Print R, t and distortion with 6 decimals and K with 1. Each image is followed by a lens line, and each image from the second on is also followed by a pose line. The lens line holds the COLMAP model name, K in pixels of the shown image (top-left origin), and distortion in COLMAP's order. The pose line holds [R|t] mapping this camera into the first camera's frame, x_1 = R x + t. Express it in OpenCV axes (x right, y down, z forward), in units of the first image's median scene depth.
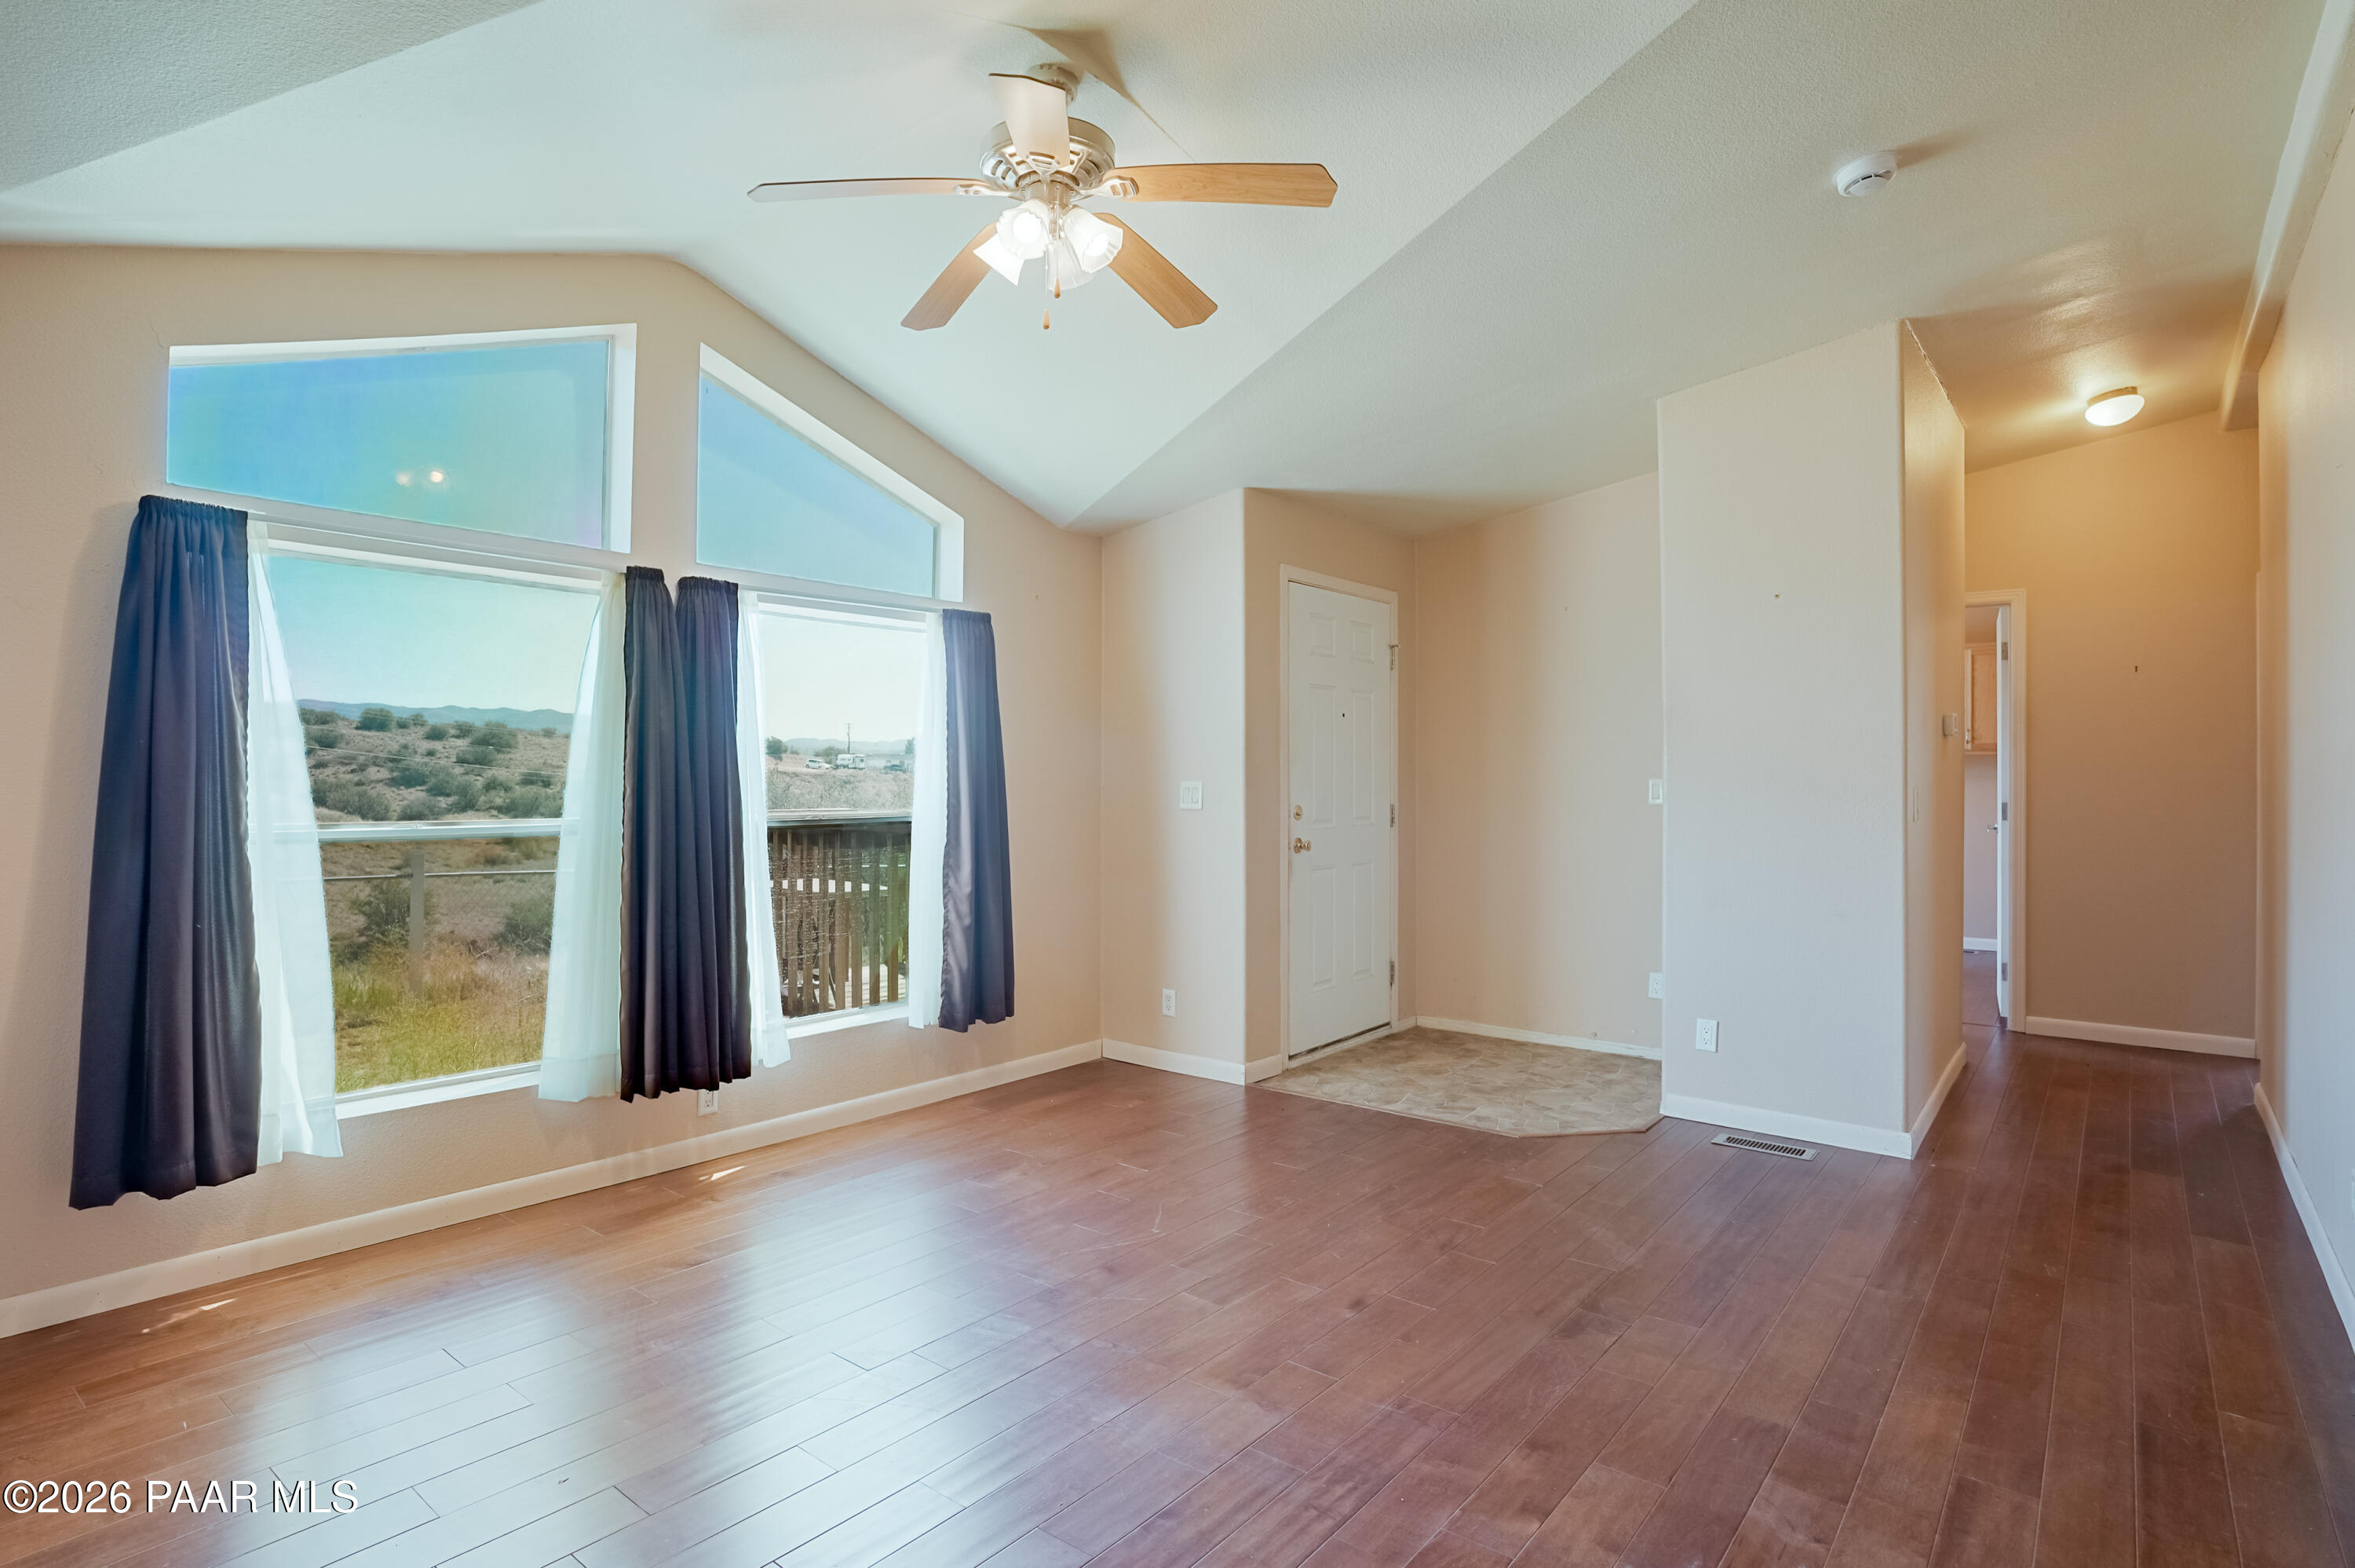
lens RADIAL K [[1196.4, 0, 1157.0], [0, 1196.4, 778.7], [0, 0, 1]] dist [-0.029216, 0.001059]
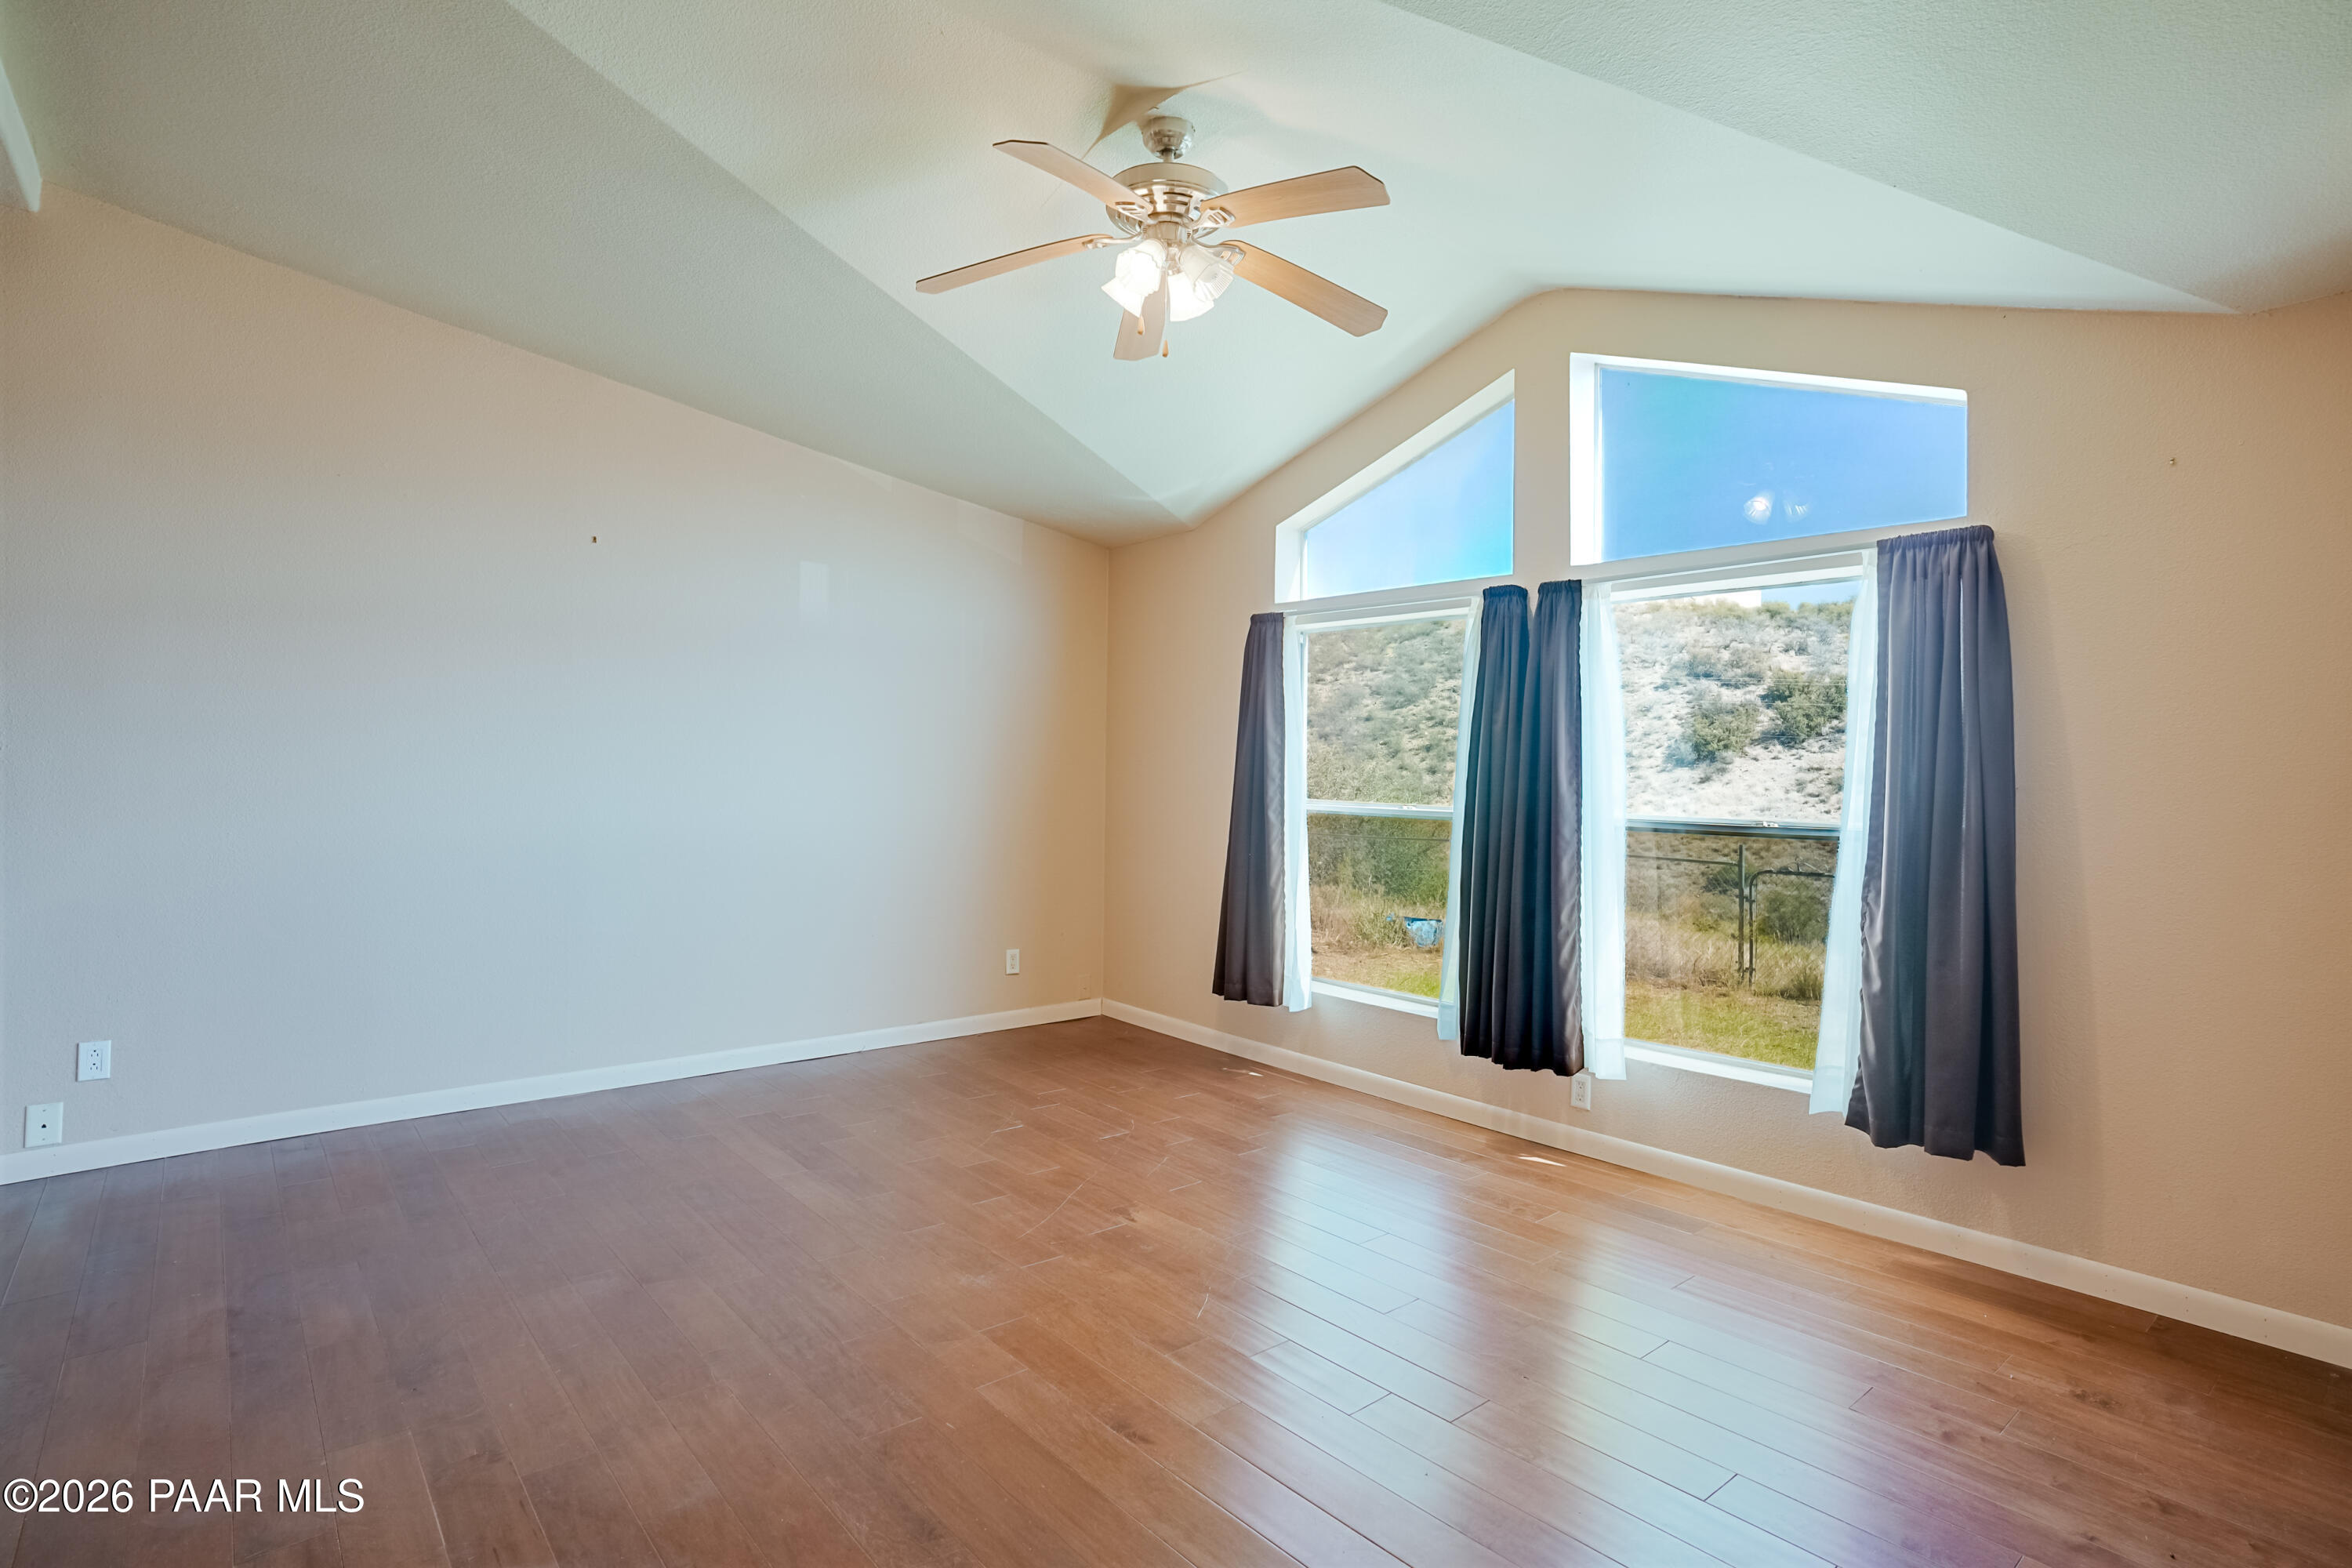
lens RADIAL K [[1195.0, 0, 1155.5], [0, 1195.0, 778.7], [0, 0, 1]] dist [-0.029216, 0.001059]
pose [[-0.169490, -0.001611, -0.985531, 0.677289], [-0.023827, 0.999713, 0.002463, 0.008551], [0.985244, 0.023900, -0.169480, 0.807388]]
